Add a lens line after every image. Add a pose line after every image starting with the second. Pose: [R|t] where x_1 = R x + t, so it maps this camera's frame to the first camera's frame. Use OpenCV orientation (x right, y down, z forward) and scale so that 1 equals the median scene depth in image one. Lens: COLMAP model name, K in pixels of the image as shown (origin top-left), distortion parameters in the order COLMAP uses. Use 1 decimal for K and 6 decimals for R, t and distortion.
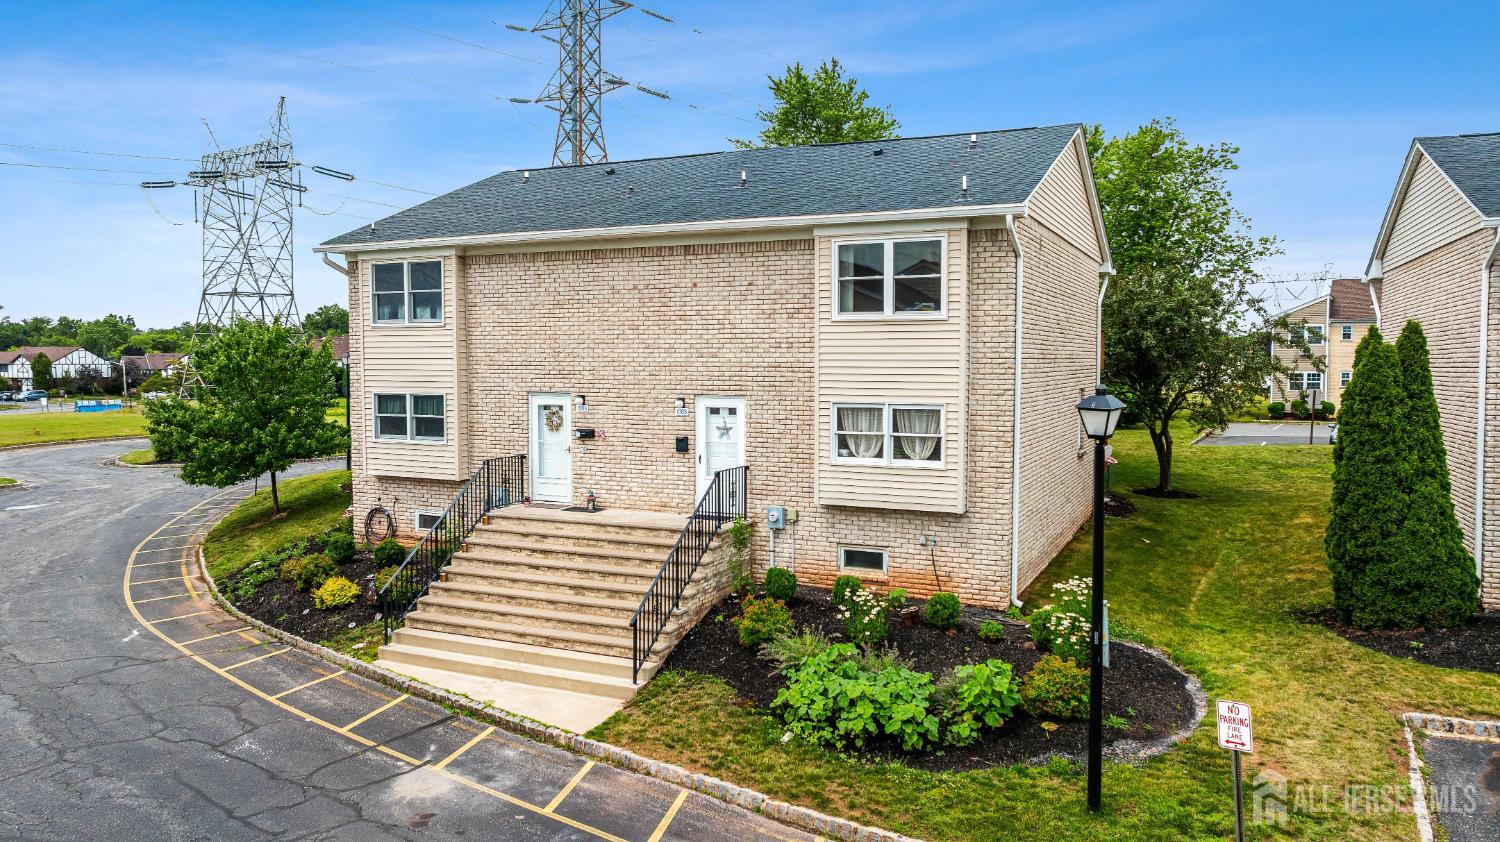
lens RADIAL K [[1054.2, 0, 750.5], [0, 1054.2, 421.8], [0, 0, 1]] dist [-0.019538, 0.005043]
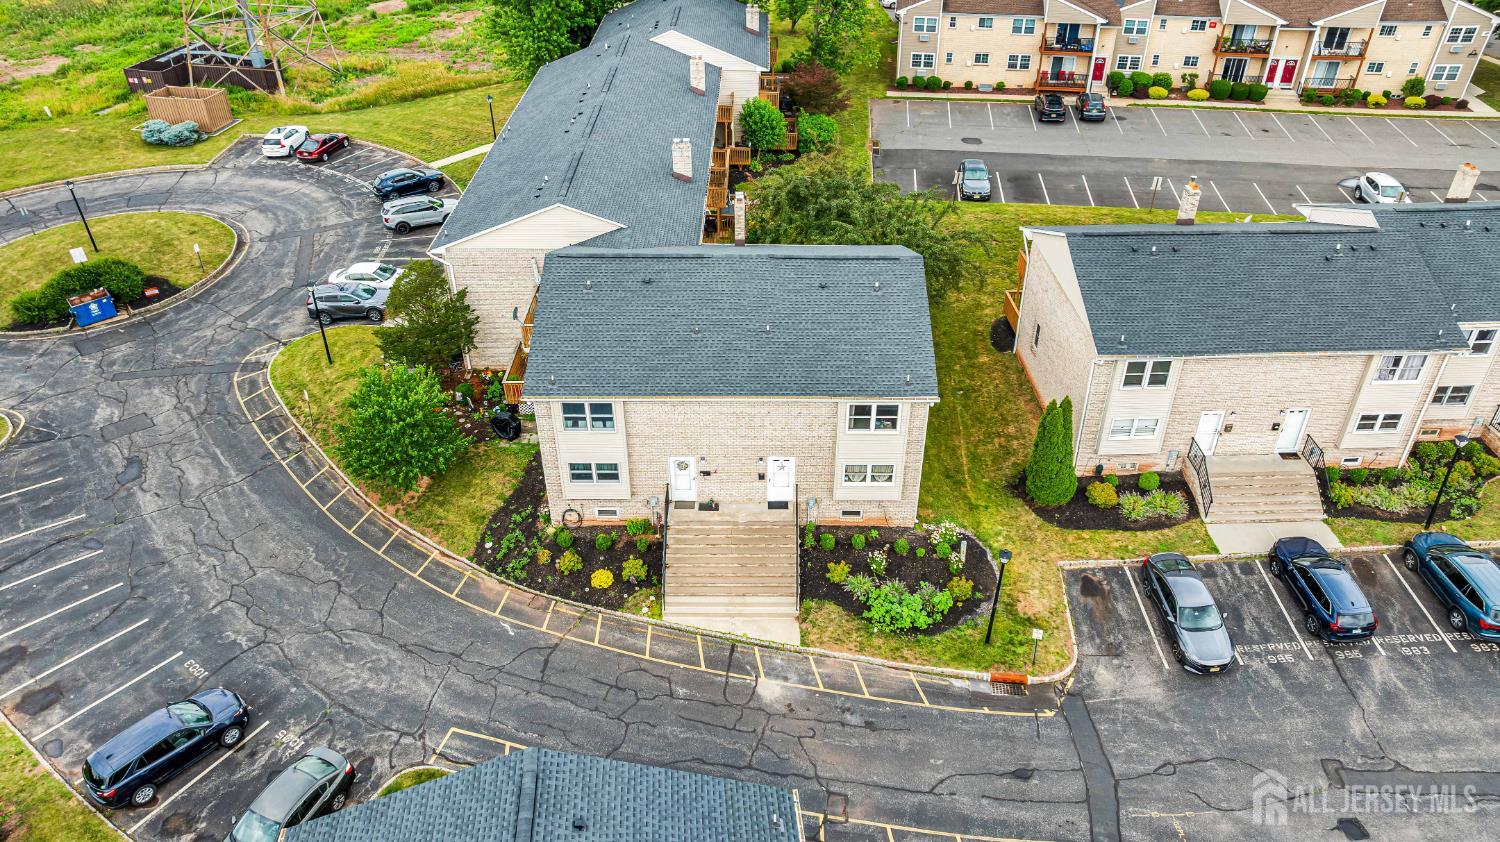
lens RADIAL K [[1054.2, 0, 747.4], [0, 1054.2, 420.5], [0, 0, 1]] dist [-0.019538, 0.005043]
pose [[0.909258, -0.240240, 0.339905, -0.863985], [0.028859, 0.851041, 0.524306, -1.303736], [-0.415232, -0.466920, 0.780748, -0.615807]]
